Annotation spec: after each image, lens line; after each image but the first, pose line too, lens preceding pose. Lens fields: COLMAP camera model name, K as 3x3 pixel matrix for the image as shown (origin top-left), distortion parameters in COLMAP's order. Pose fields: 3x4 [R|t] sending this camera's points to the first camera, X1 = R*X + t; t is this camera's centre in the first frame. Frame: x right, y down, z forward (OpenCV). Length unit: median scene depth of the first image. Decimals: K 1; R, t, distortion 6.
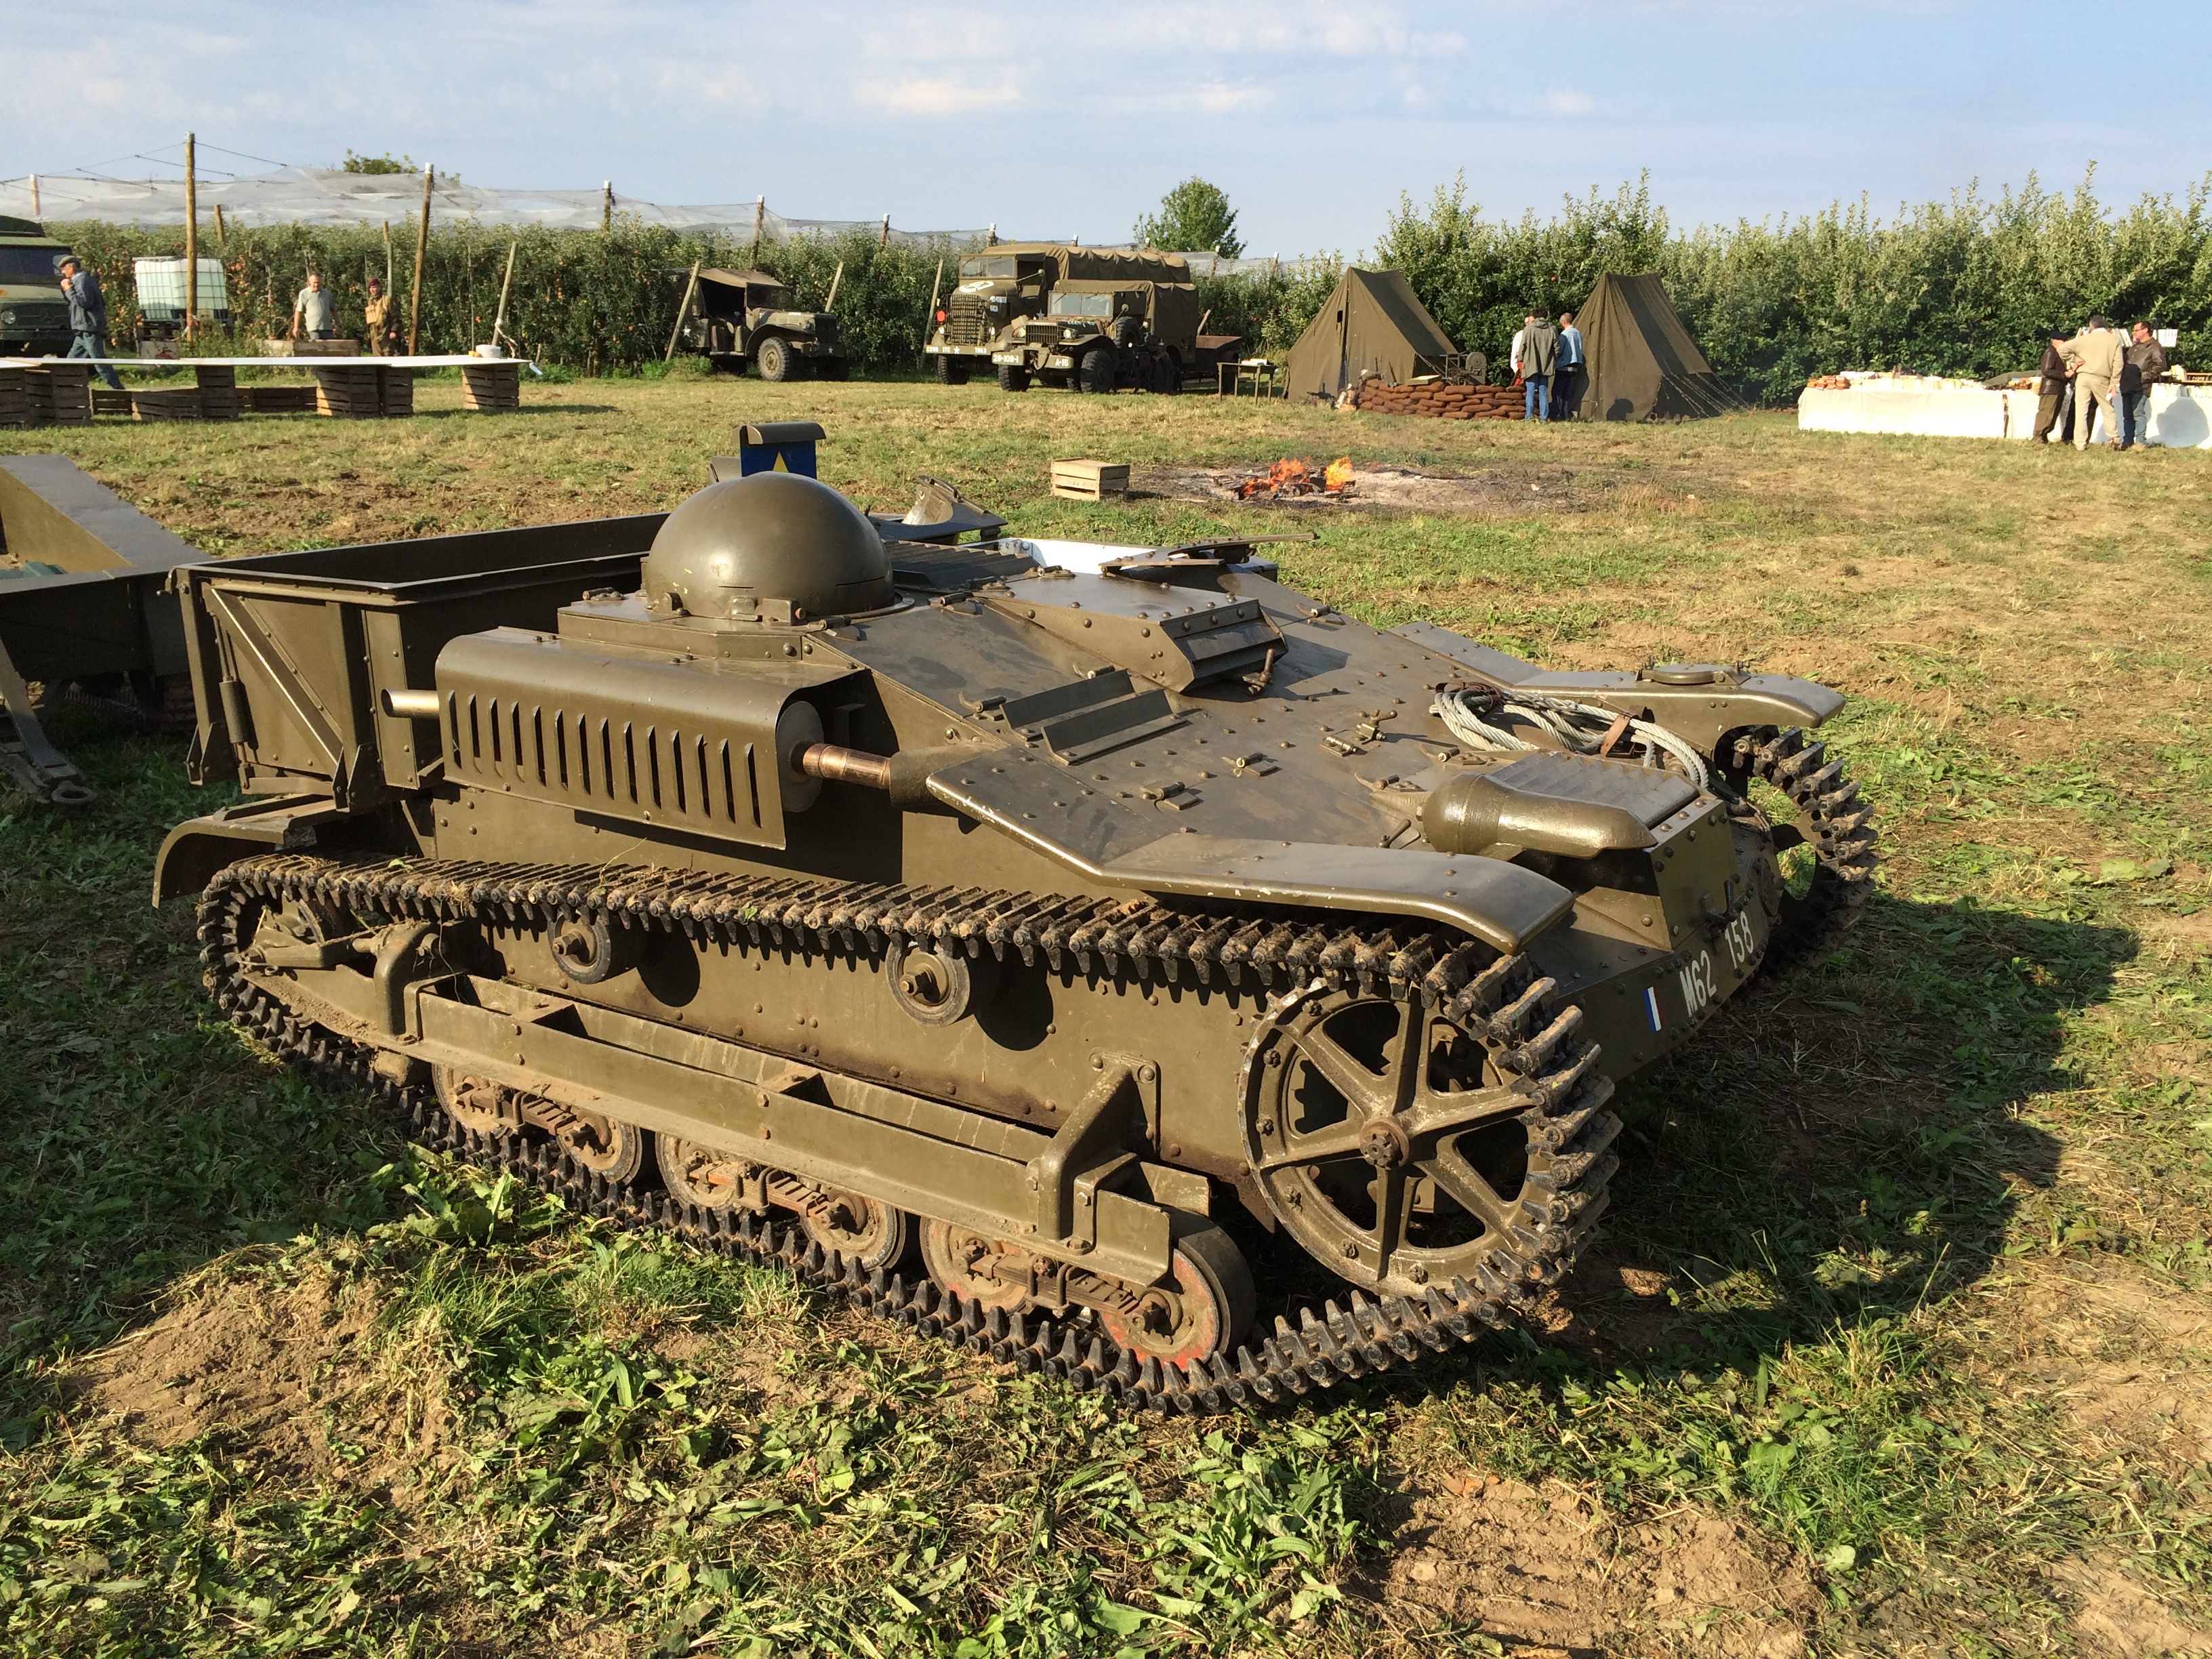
lens RADIAL K [[1887.8, 0, 1115.8], [0, 1887.8, 836.0], [0, 0, 1]] dist [0.097963, -0.157447]
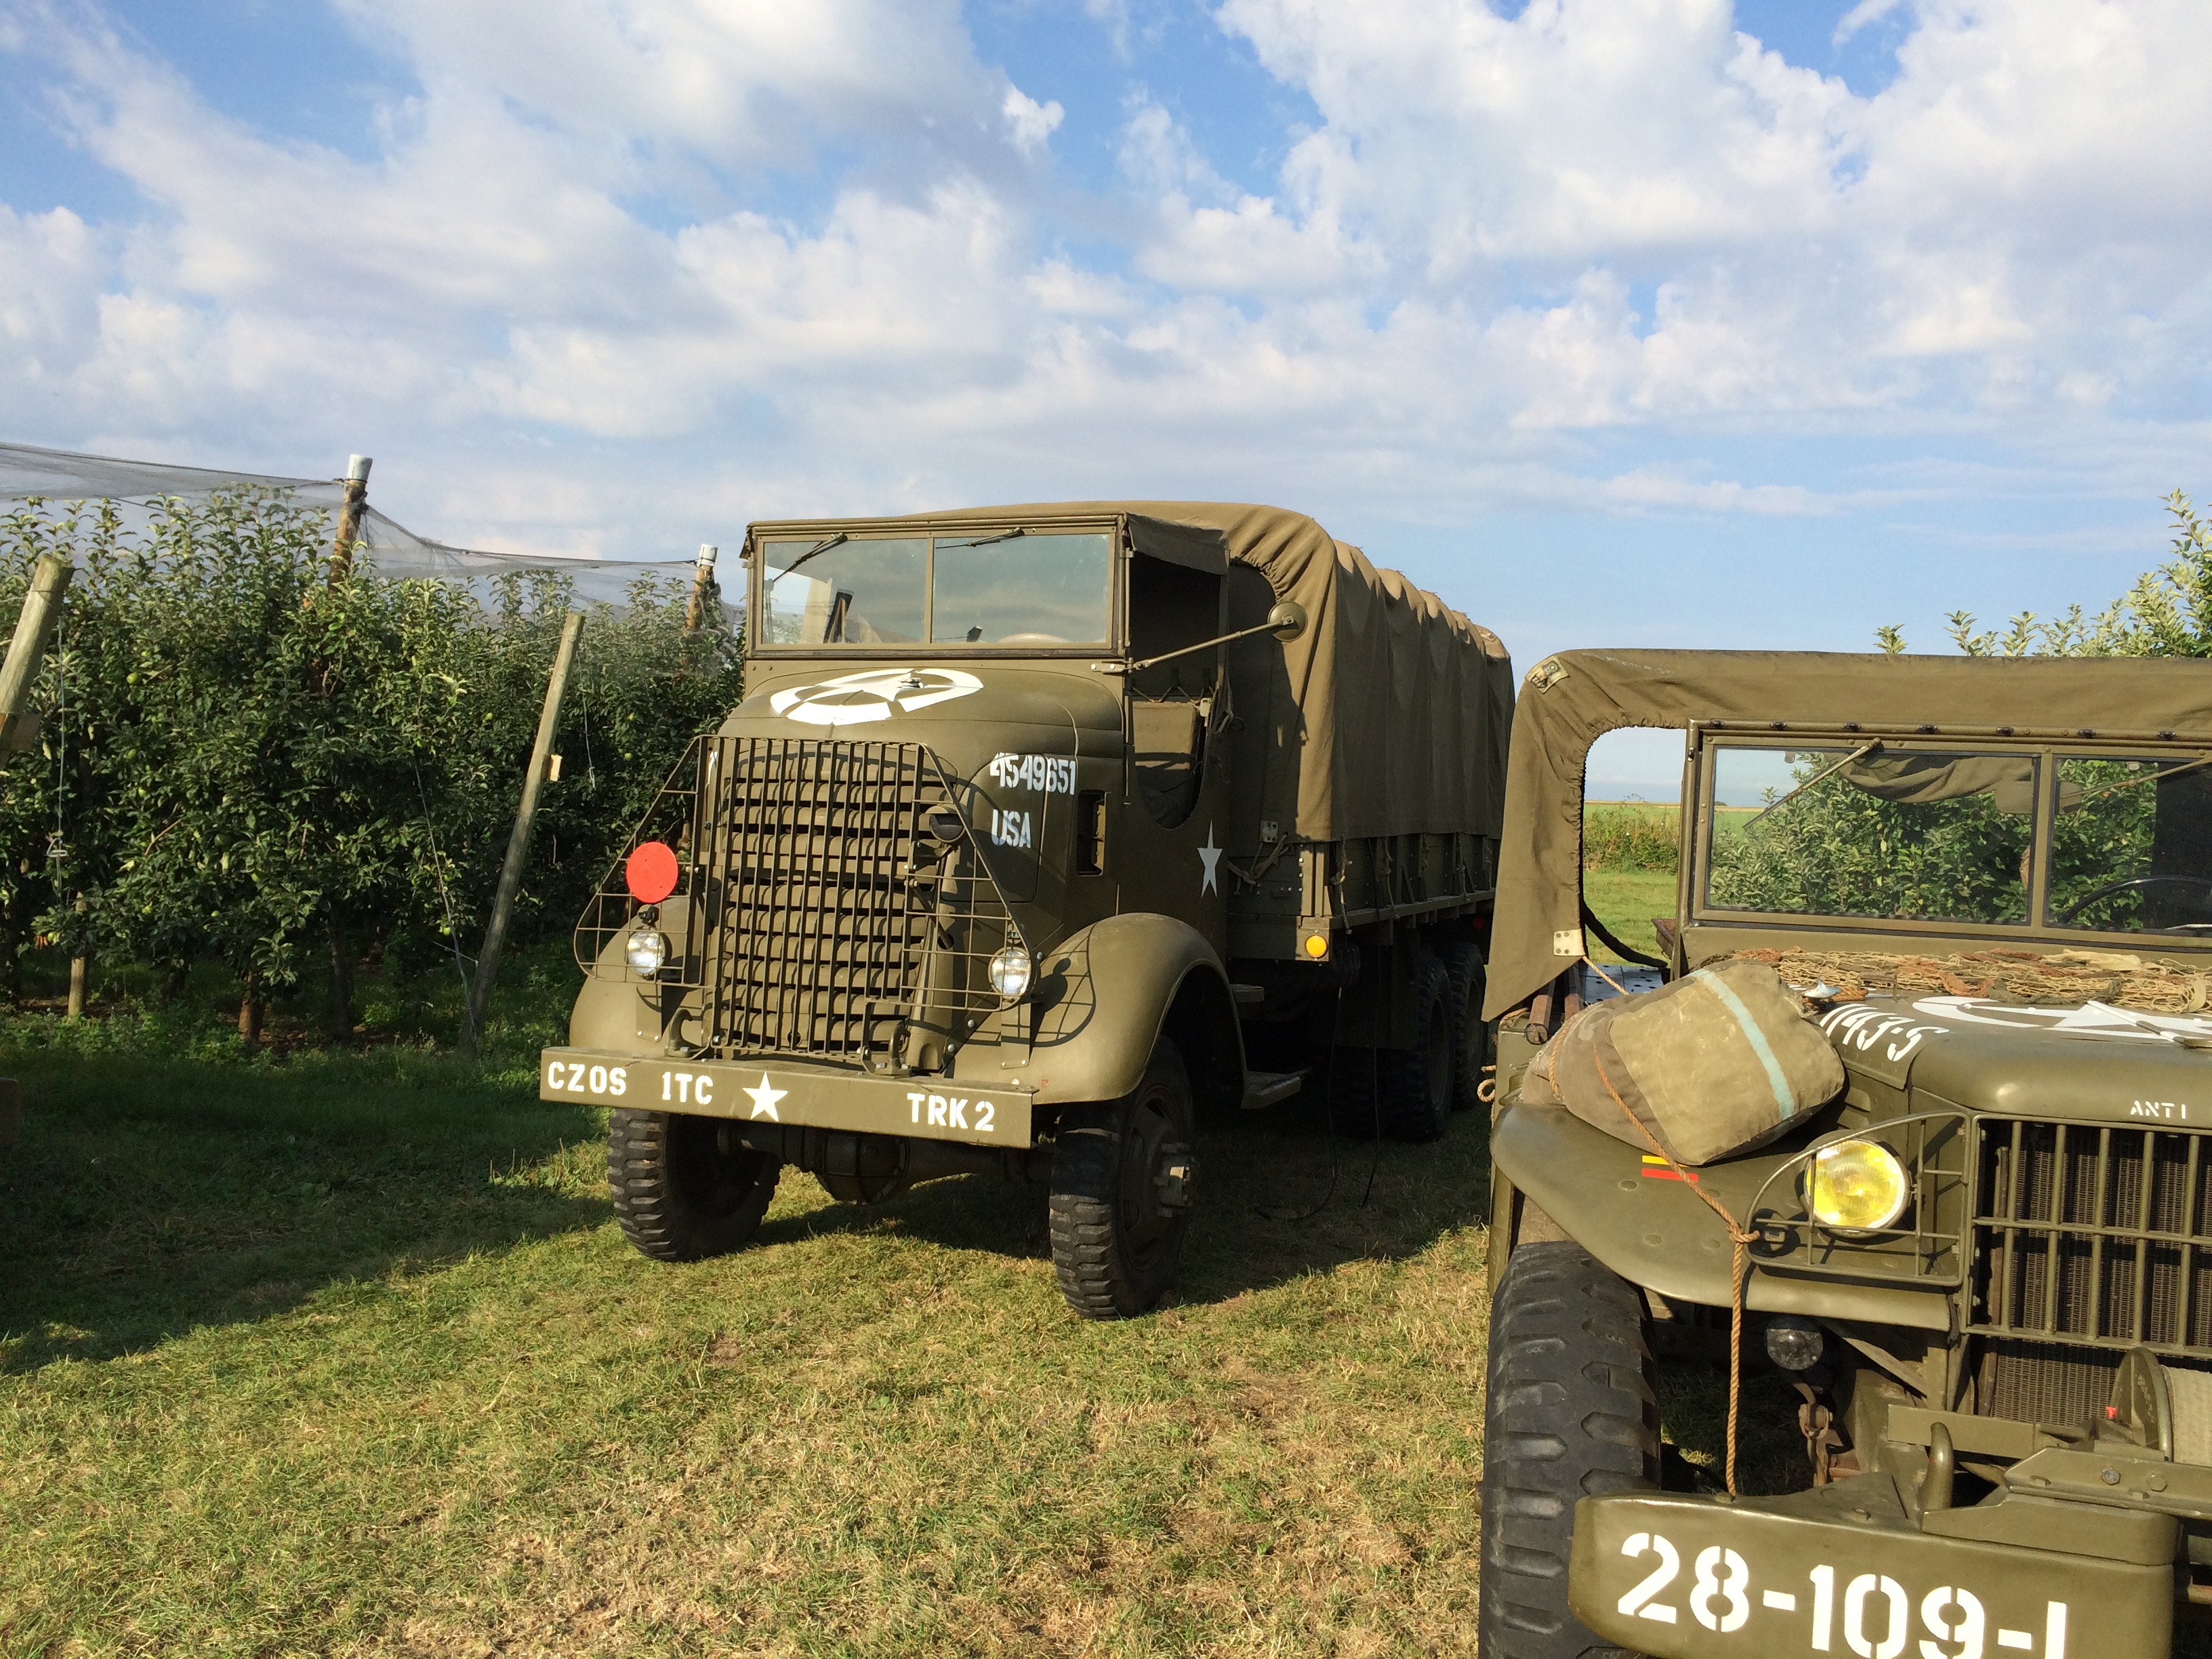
lens RADIAL K [[1887.8, 0, 1115.8], [0, 1887.8, 836.0], [0, 0, 1]] dist [0.097963, -0.157447]
pose [[0.971636, 0.013158, 0.236117, -0.037077], [0.042624, 0.972355, -0.229585, -0.096822], [-0.232610, 0.233137, 0.944214, 0.342302]]
